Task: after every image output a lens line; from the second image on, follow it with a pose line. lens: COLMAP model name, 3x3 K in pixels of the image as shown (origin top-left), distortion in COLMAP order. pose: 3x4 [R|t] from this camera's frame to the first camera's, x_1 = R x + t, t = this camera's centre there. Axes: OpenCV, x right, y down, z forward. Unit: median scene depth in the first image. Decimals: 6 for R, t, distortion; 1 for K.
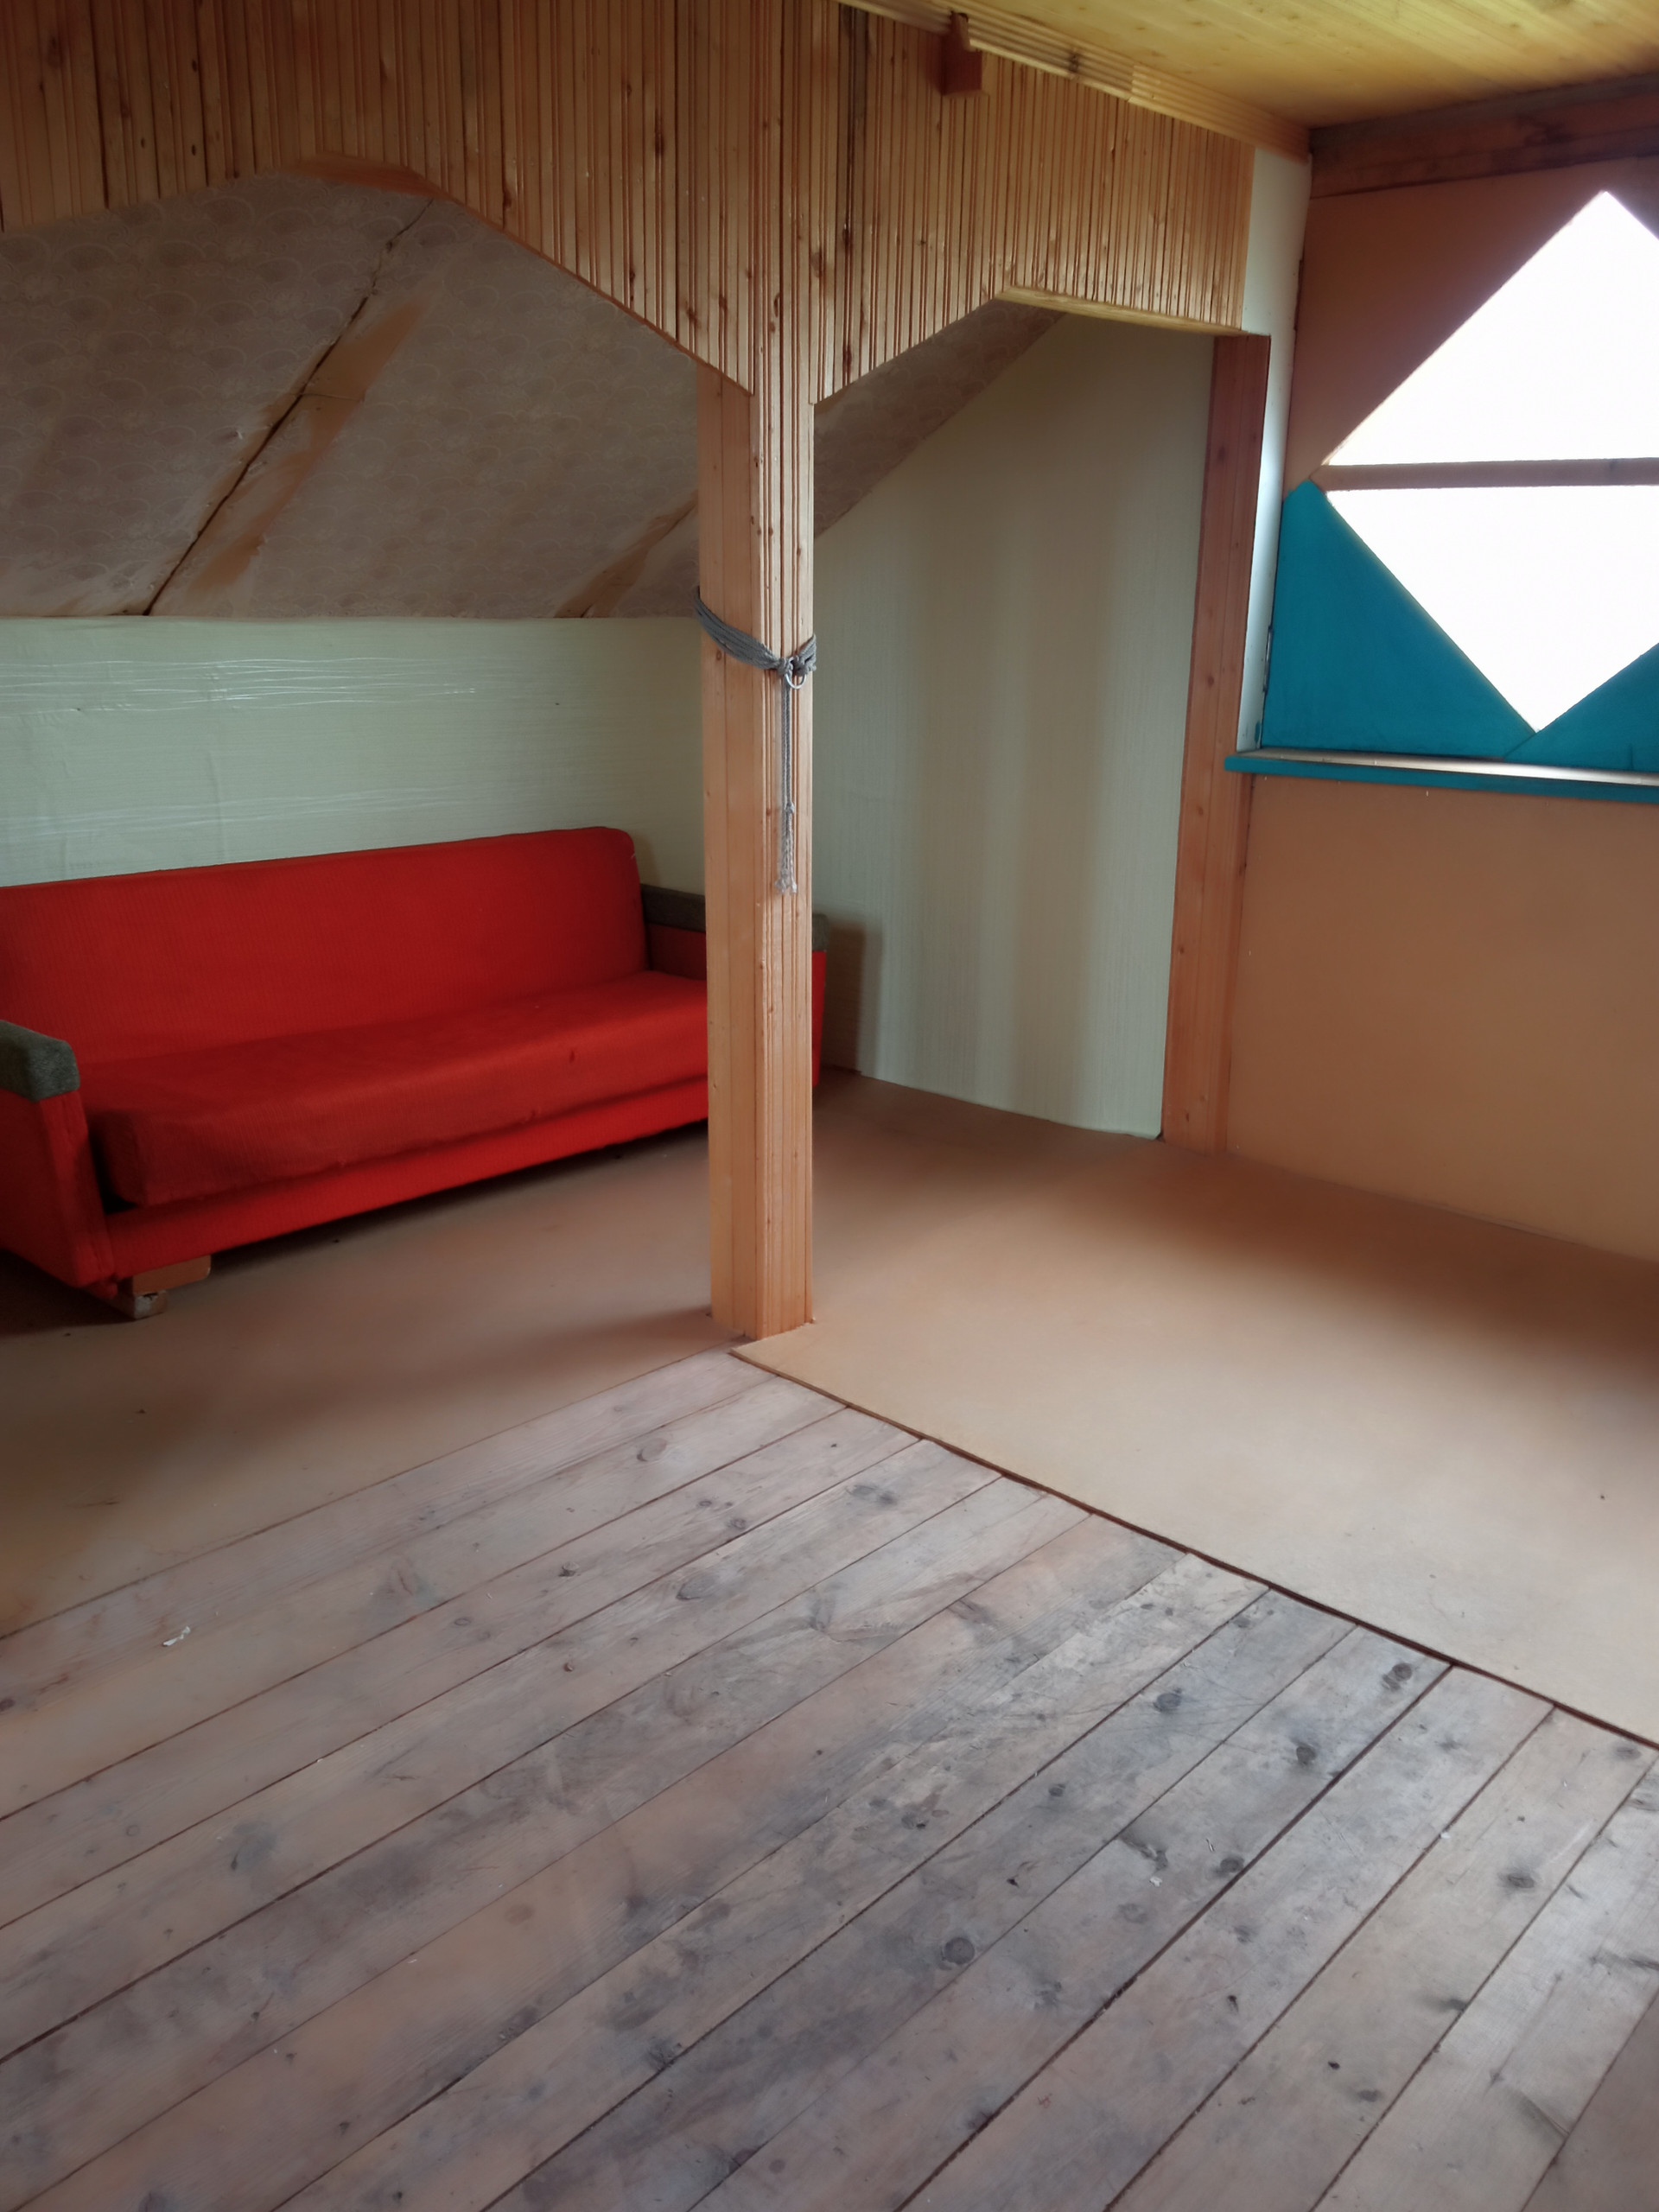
lens RADIAL K [[1782.3, 0, 824.9], [0, 1782.3, 1103.9], [0, 0, 1]] dist [0.097060, -0.147521]
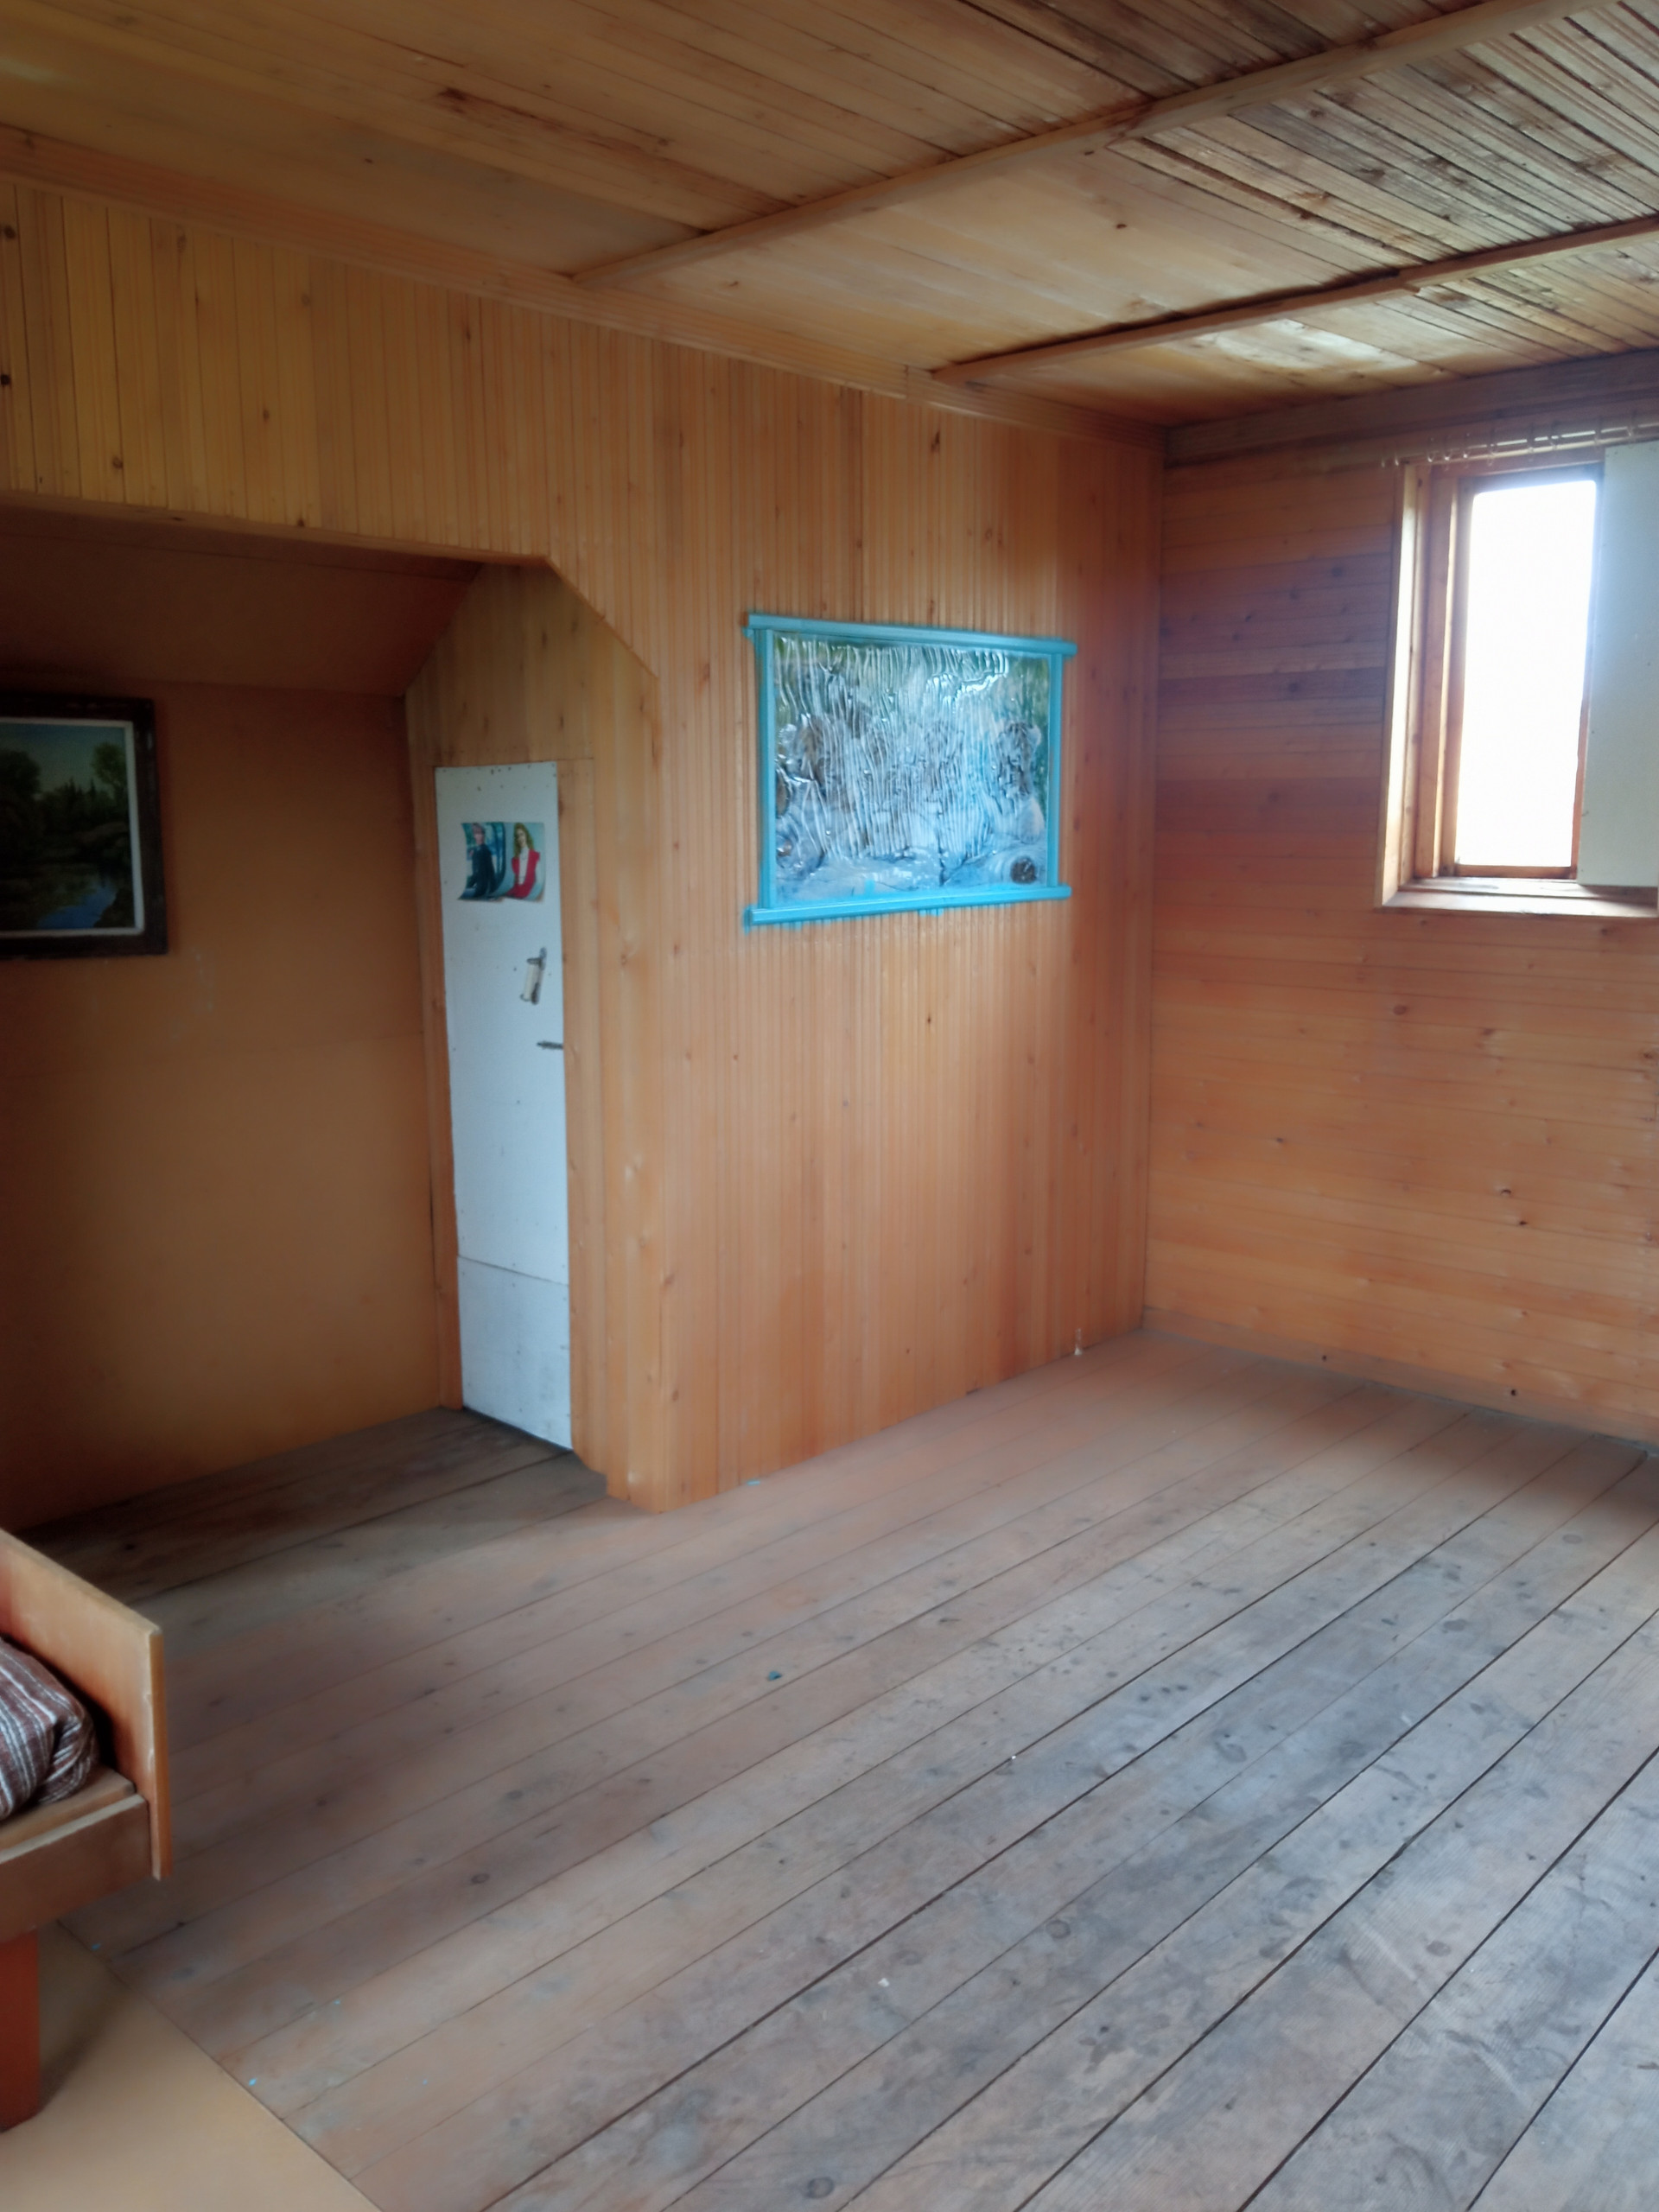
lens RADIAL K [[1782.3, 0, 824.9], [0, 1782.3, 1103.9], [0, 0, 1]] dist [0.097060, -0.147521]
pose [[-0.999951, -0.008838, 0.004410, 0.224260], [-0.005957, 0.895776, 0.444465, -0.550872], [-0.007879, 0.444417, -0.895785, 1.788214]]
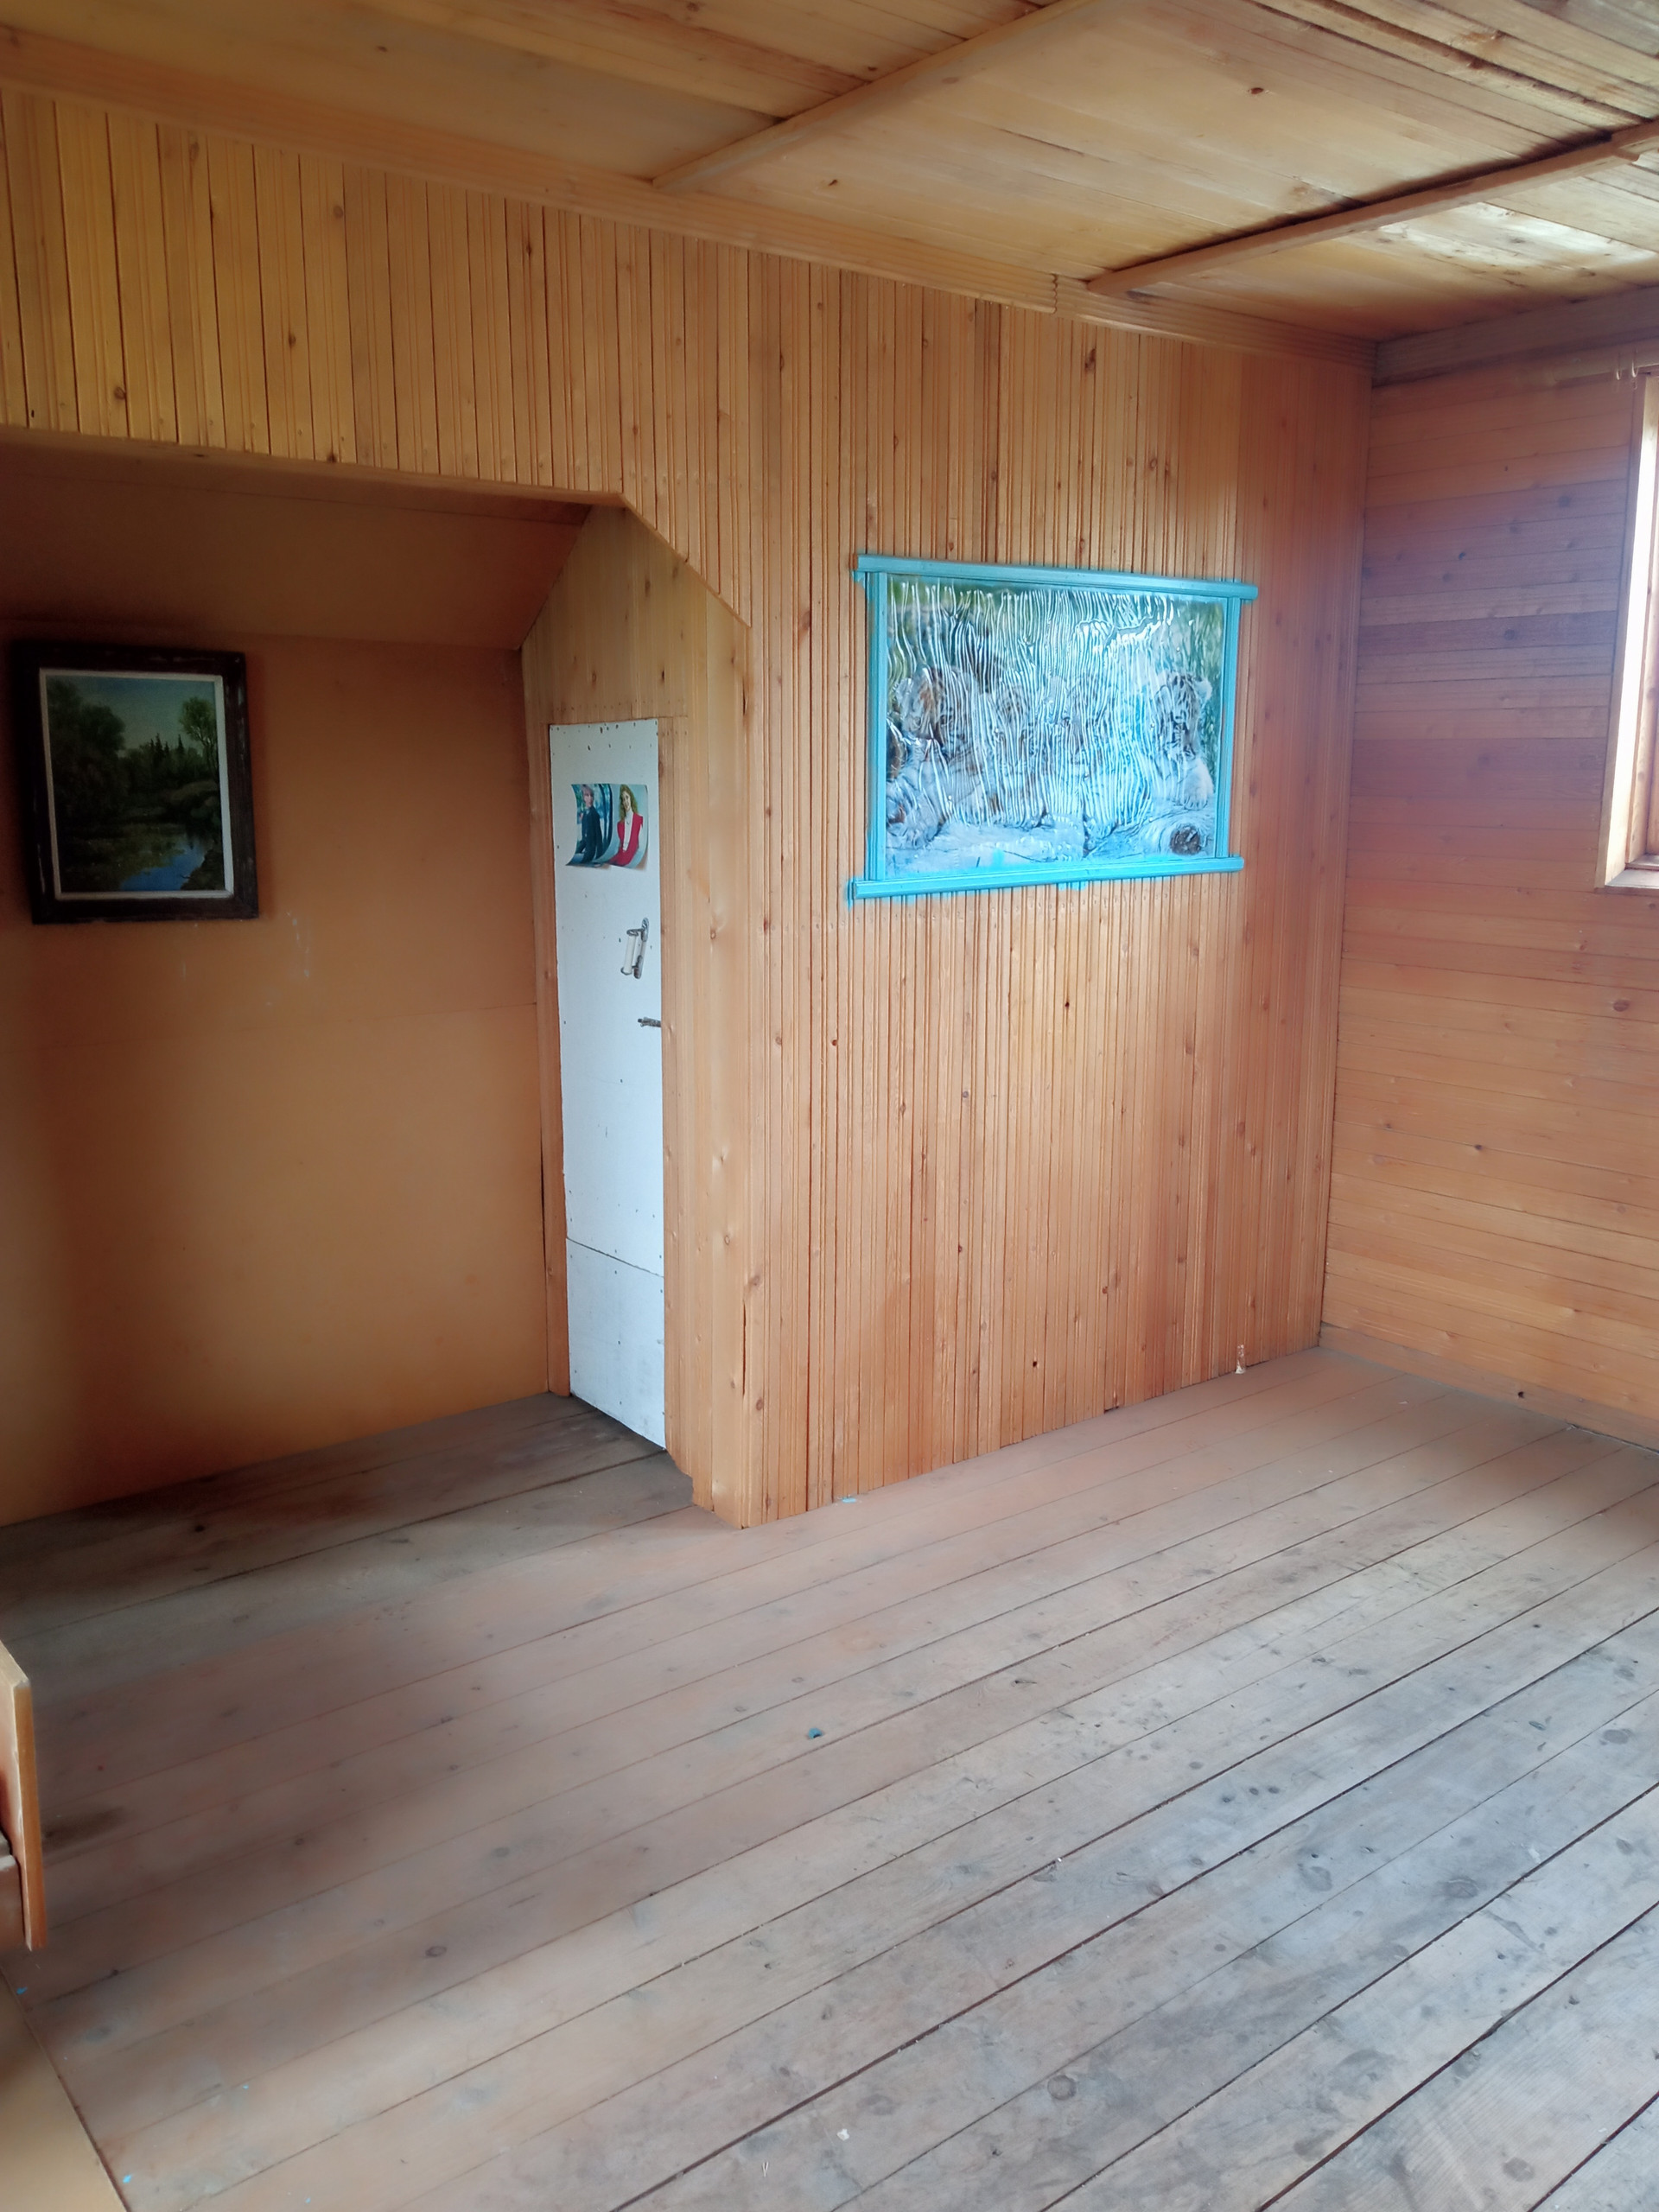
lens RADIAL K [[1782.3, 0, 824.9], [0, 1782.3, 1103.9], [0, 0, 1]] dist [0.097060, -0.147521]
pose [[-0.987796, -0.043037, 0.149689, 0.075202], [0.031647, 0.885560, 0.463446, -0.507126], [-0.152504, 0.462527, -0.873391, 1.620644]]
